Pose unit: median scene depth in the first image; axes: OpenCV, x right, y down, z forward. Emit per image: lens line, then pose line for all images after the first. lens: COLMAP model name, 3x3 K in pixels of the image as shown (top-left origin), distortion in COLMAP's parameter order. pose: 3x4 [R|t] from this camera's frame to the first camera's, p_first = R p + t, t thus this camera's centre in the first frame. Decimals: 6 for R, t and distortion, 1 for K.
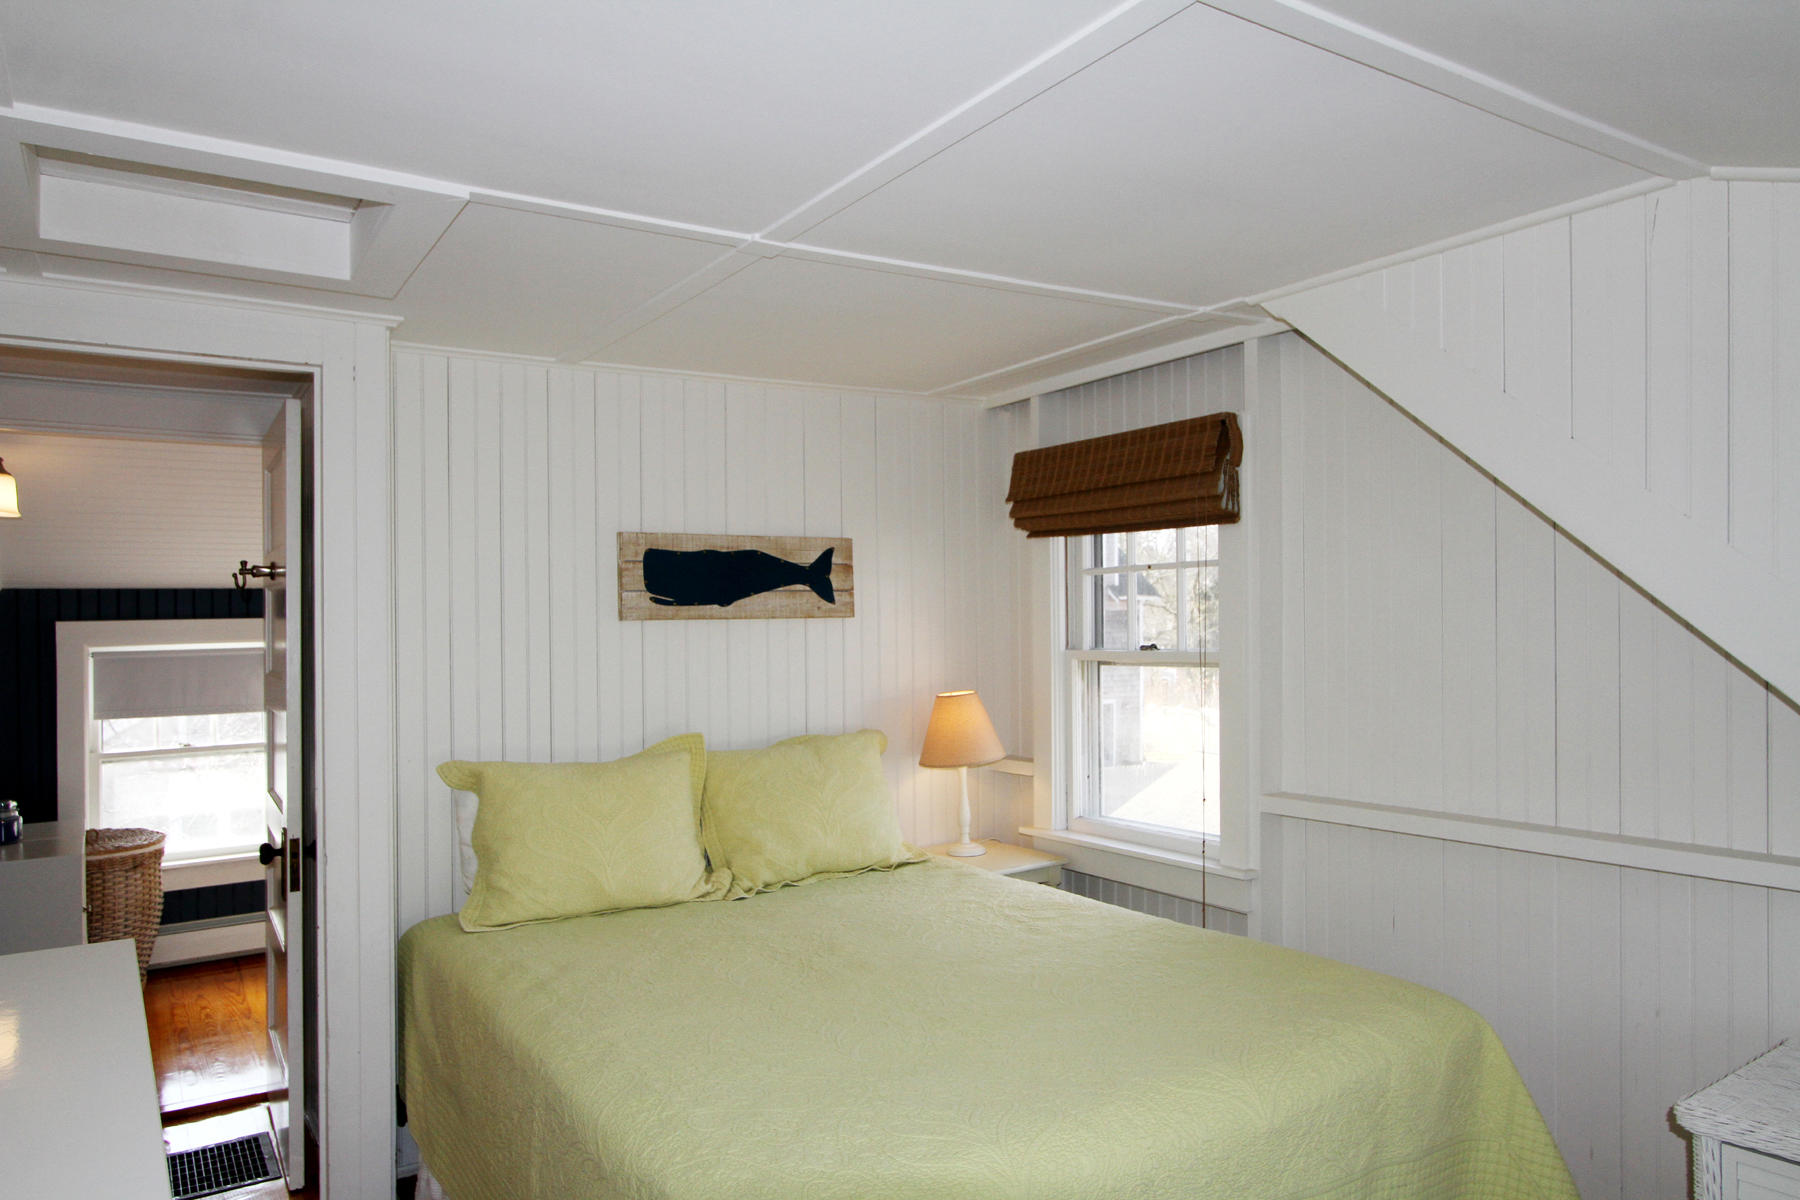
lens RADIAL K [[1219.2, 0, 909.4], [0, 1219.2, 627.8], [0, 0, 1]] dist [-0.010247, 0.003172]
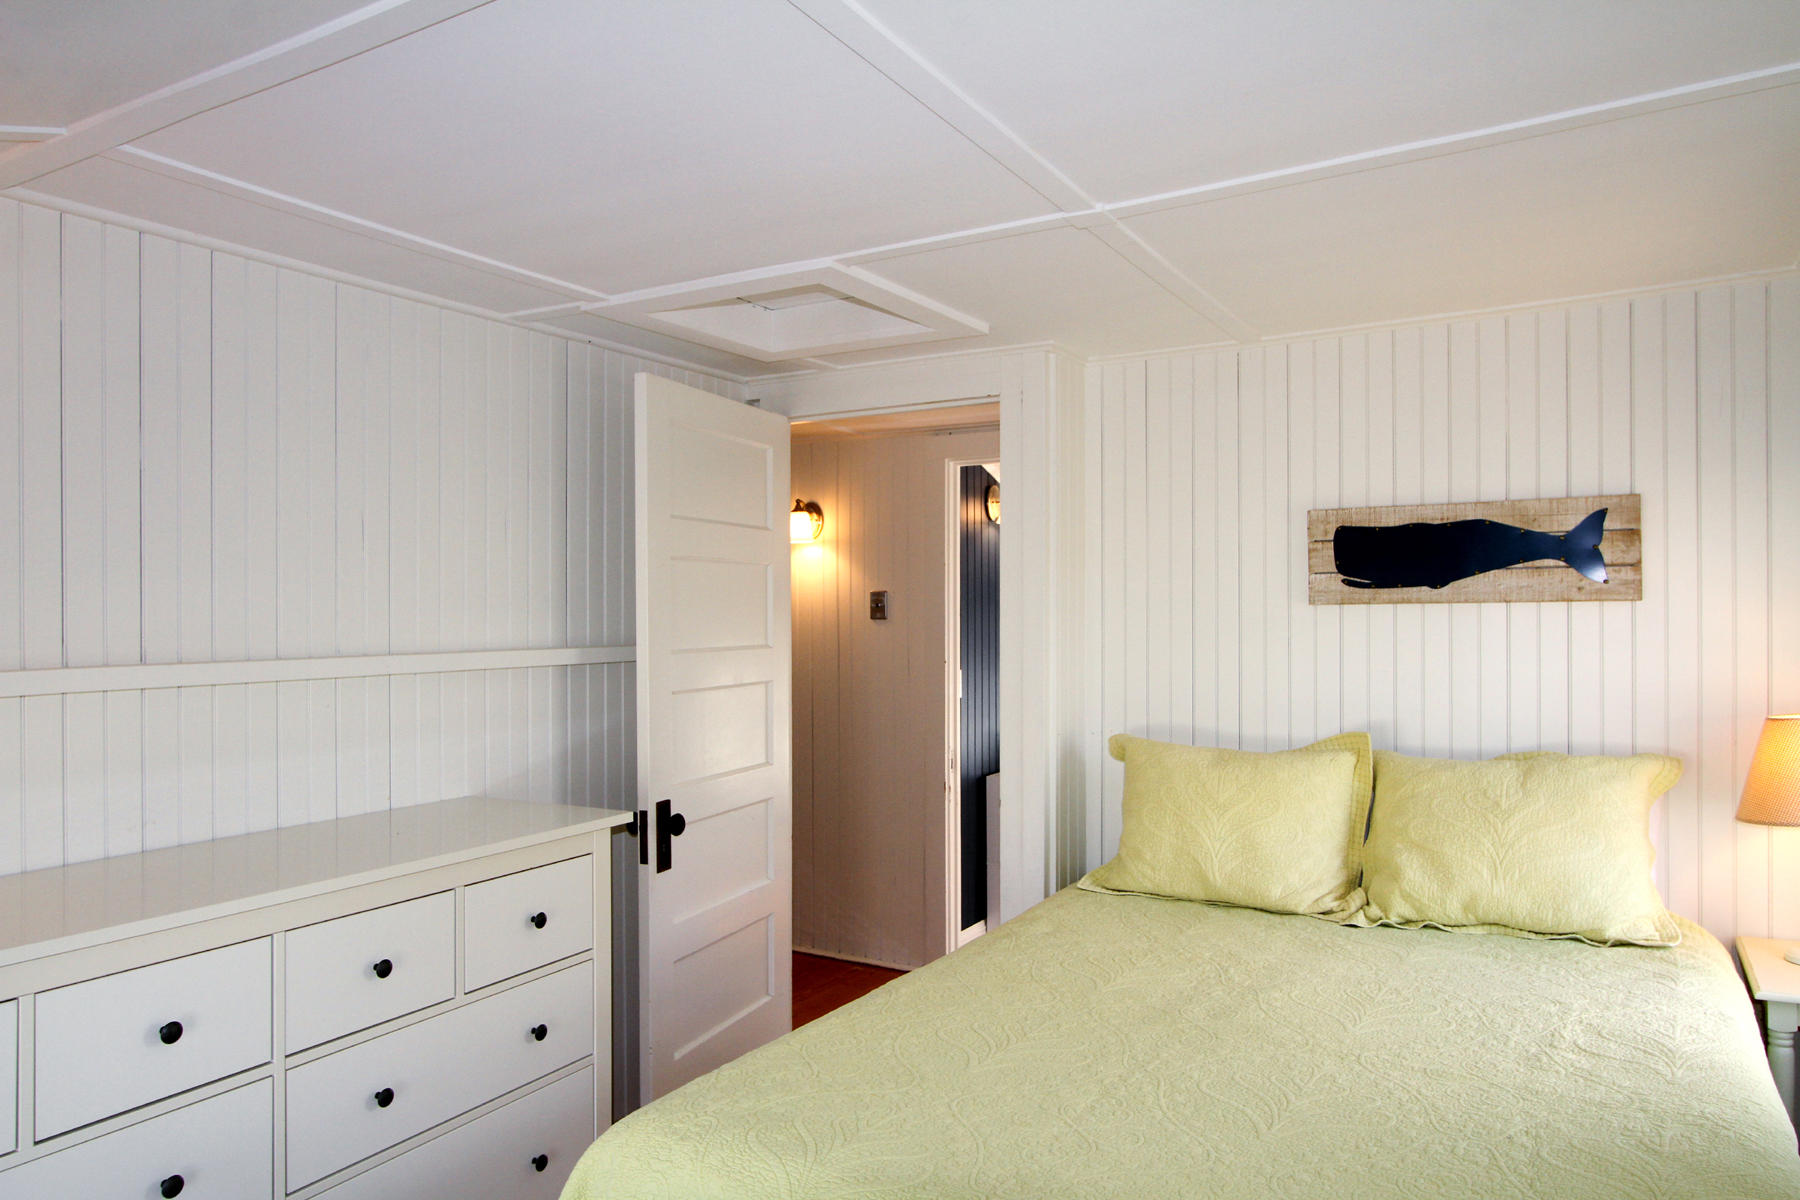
lens RADIAL K [[1219.2, 0, 908.0], [0, 1219.2, 604.1], [0, 0, 1]] dist [-0.010247, 0.003172]
pose [[0.450747, 0.008321, -0.892613, 0.458605], [0.001556, 0.999948, 0.010107, -0.016268], [0.892651, -0.005944, 0.450710, 0.301701]]
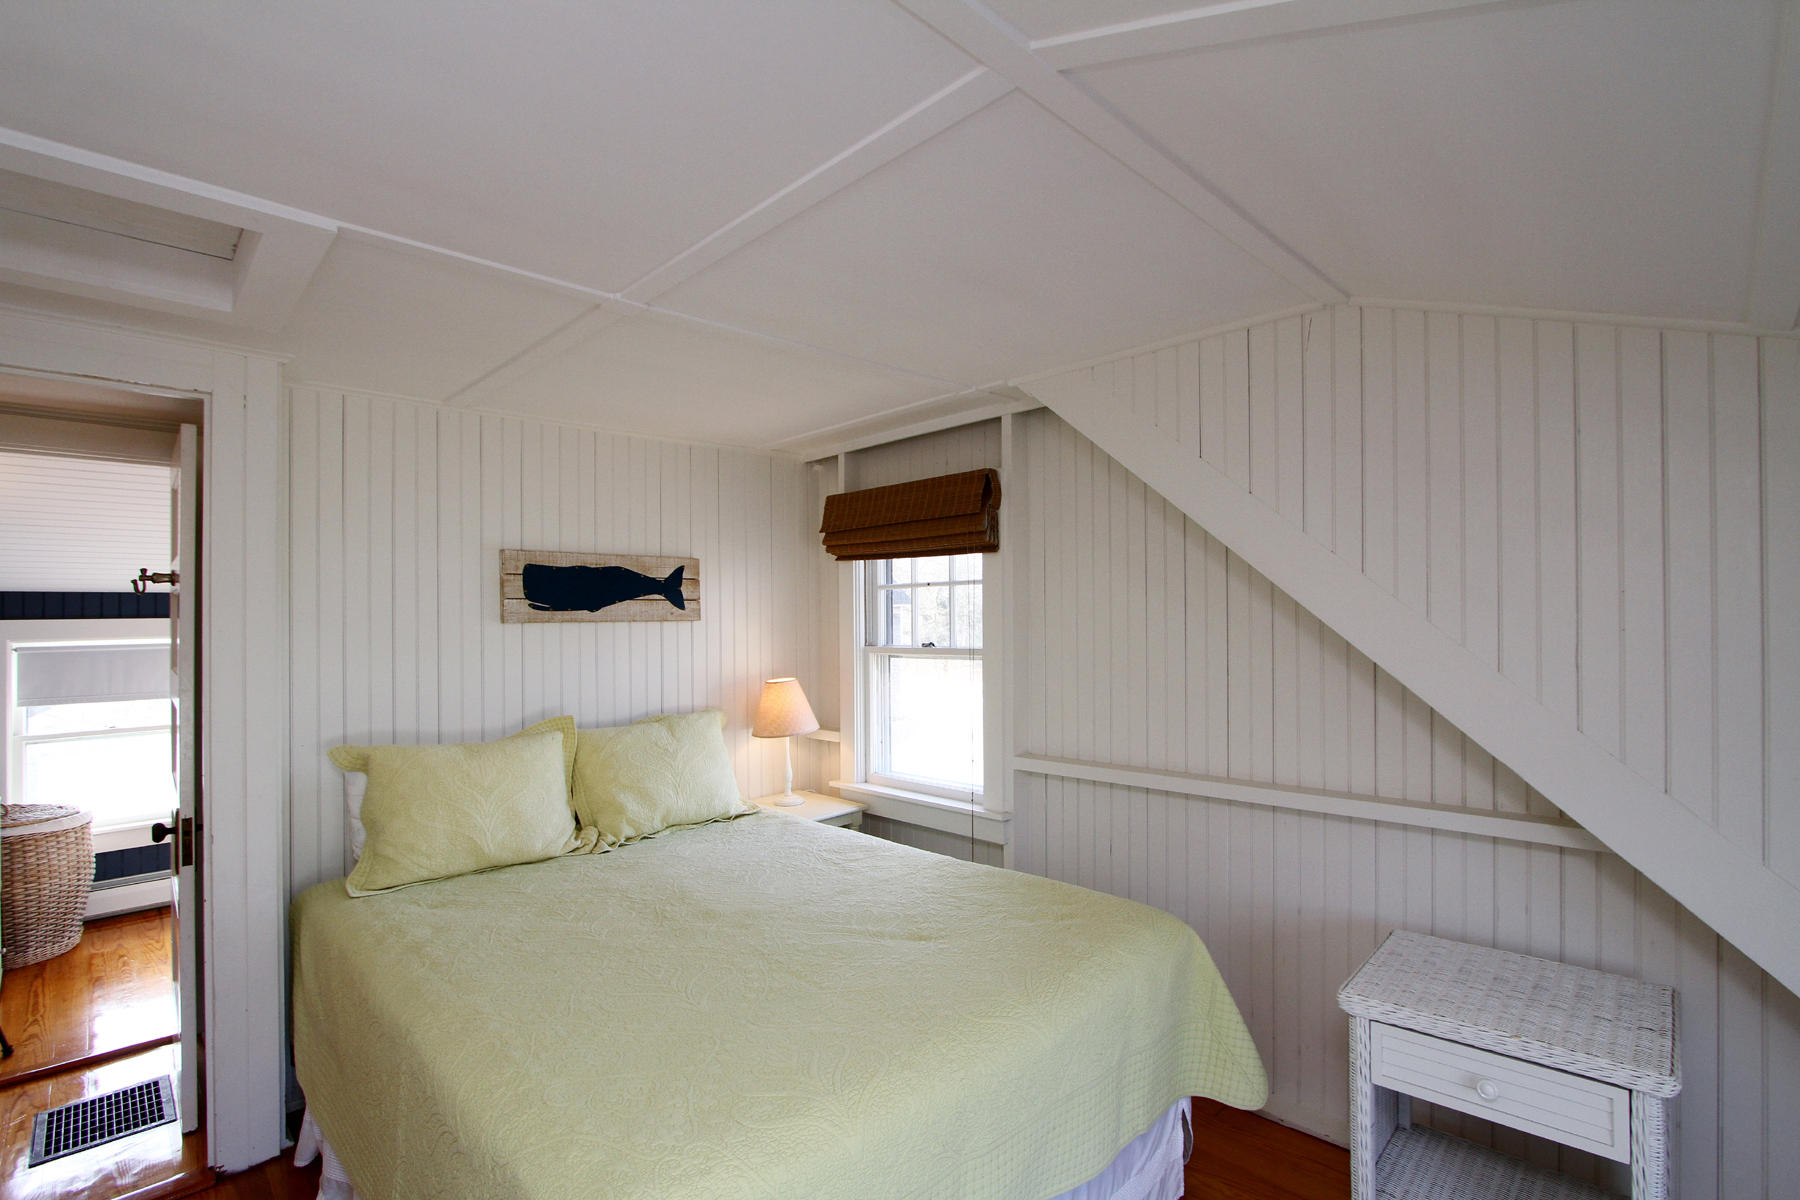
lens RADIAL K [[834.4, 0, 904.3], [0, 834.4, 627.5], [0, 0, 1]] dist [-0.016020, 0.001407]
pose [[0.980782, 0.003138, 0.195079, -0.007660], [-0.003682, 0.999990, 0.002428, -0.004947], [-0.195070, -0.003100, 0.980784, 0.117234]]
